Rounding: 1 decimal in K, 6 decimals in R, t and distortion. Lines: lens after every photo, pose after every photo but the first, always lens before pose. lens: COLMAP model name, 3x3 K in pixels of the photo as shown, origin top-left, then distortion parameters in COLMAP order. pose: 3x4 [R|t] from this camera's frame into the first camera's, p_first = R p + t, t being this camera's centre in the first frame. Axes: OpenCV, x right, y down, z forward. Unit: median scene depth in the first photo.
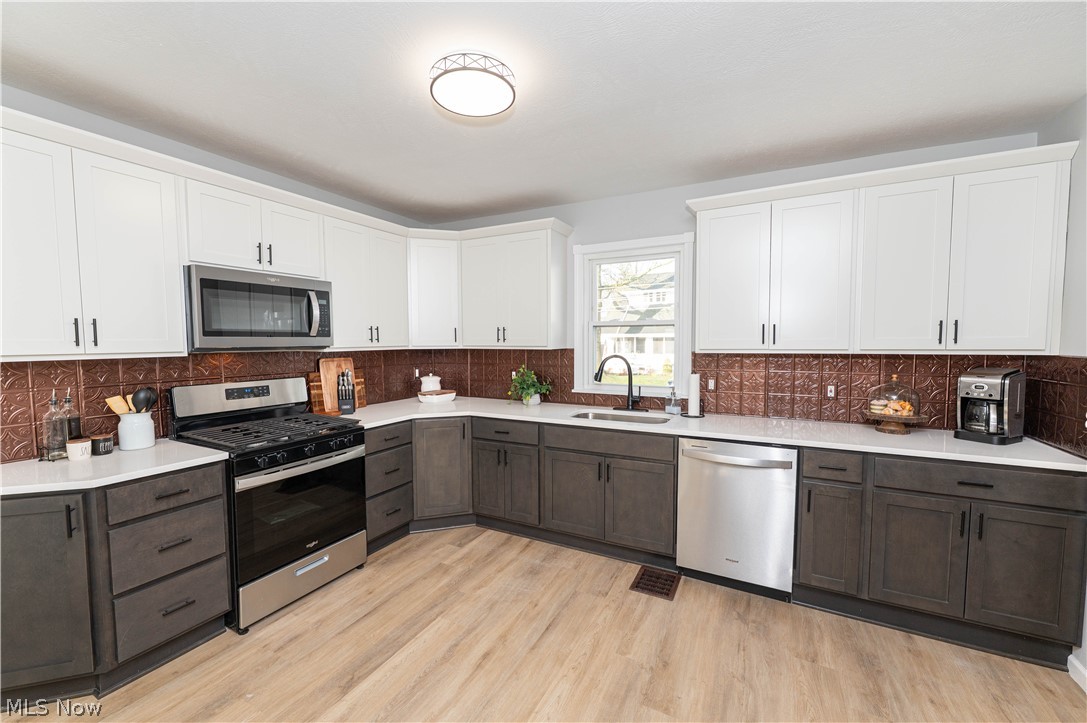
lens RADIAL K [[428.0, 0, 540.8], [0, 428.0, 364.0], [0, 0, 1]] dist [-0.000775, 0.000036]
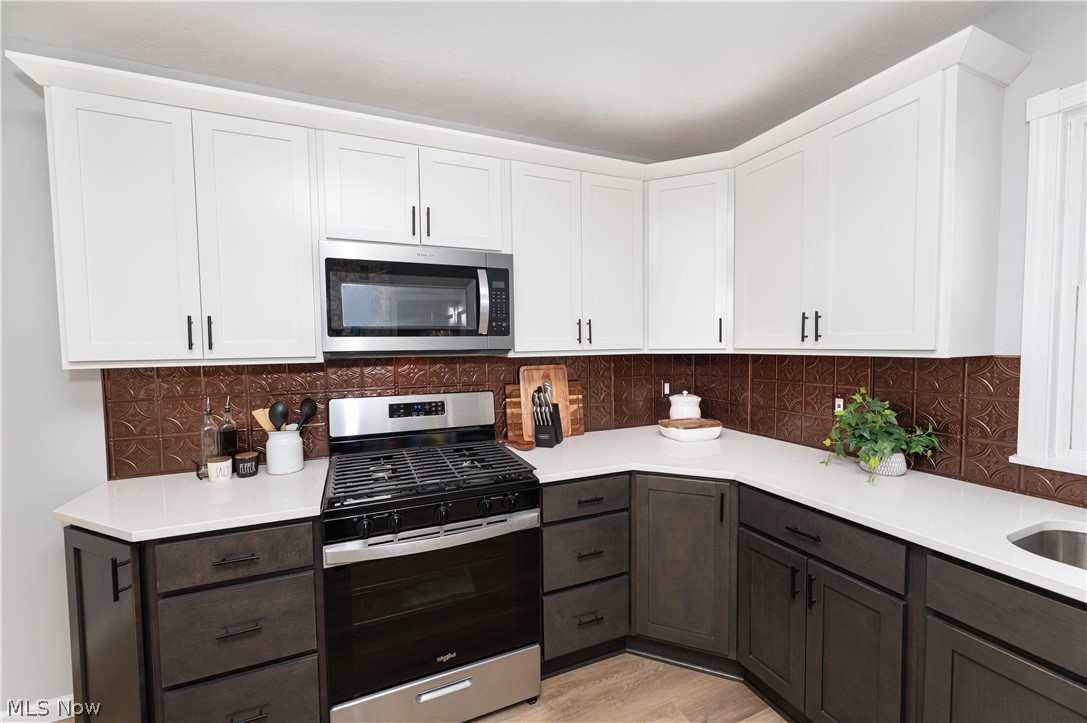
lens RADIAL K [[428.0, 0, 540.8], [0, 428.0, 364.0], [0, 0, 1]] dist [-0.000775, 0.000036]
pose [[0.776408, 0.023980, -0.629774, -0.022605], [-0.026900, 0.999626, 0.004900, -0.020838], [0.629656, 0.013136, 0.776763, 0.451701]]
